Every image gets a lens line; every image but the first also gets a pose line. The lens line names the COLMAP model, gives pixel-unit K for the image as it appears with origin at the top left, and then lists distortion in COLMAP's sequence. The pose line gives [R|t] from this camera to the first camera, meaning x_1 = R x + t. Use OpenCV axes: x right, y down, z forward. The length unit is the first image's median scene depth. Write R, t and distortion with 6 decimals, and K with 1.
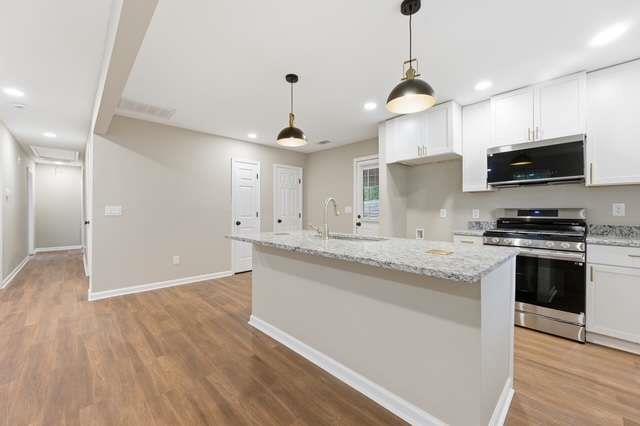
lens RADIAL K [[251.6, 0, 314.8], [0, 251.6, 211.4], [0, 0, 1]] dist [0.001915, 0.000074]
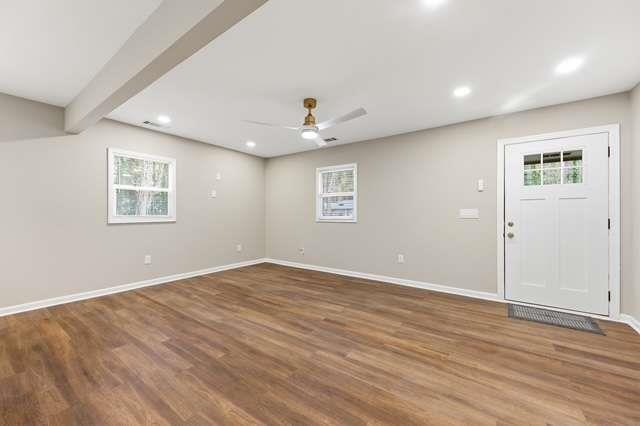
lens RADIAL K [[251.6, 0, 314.8], [0, 251.6, 211.4], [0, 0, 1]] dist [0.001915, 0.000074]
pose [[-0.984104, -0.001838, -0.177581, -0.872223], [-0.001478, 0.999997, -0.002160, 0.001565], [0.177584, -0.001863, -0.984104, 1.583419]]
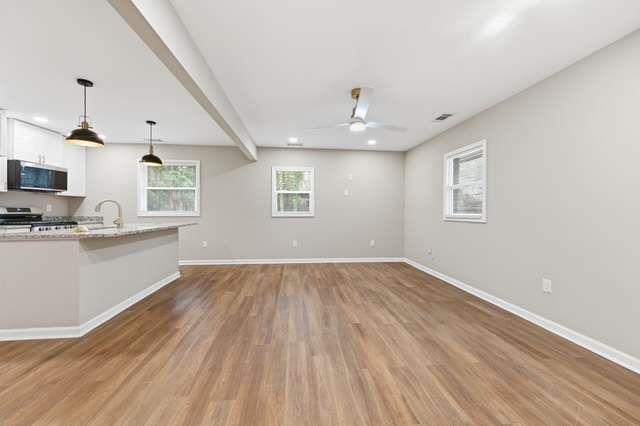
lens RADIAL K [[251.6, 0, 314.8], [0, 251.6, 211.4], [0, 0, 1]] dist [0.001915, 0.000074]
pose [[-0.775924, -0.003023, 0.630820, -1.710397], [0.002326, 0.999968, 0.007652, 0.007894], [-0.630823, 0.007405, -0.775892, 1.382022]]
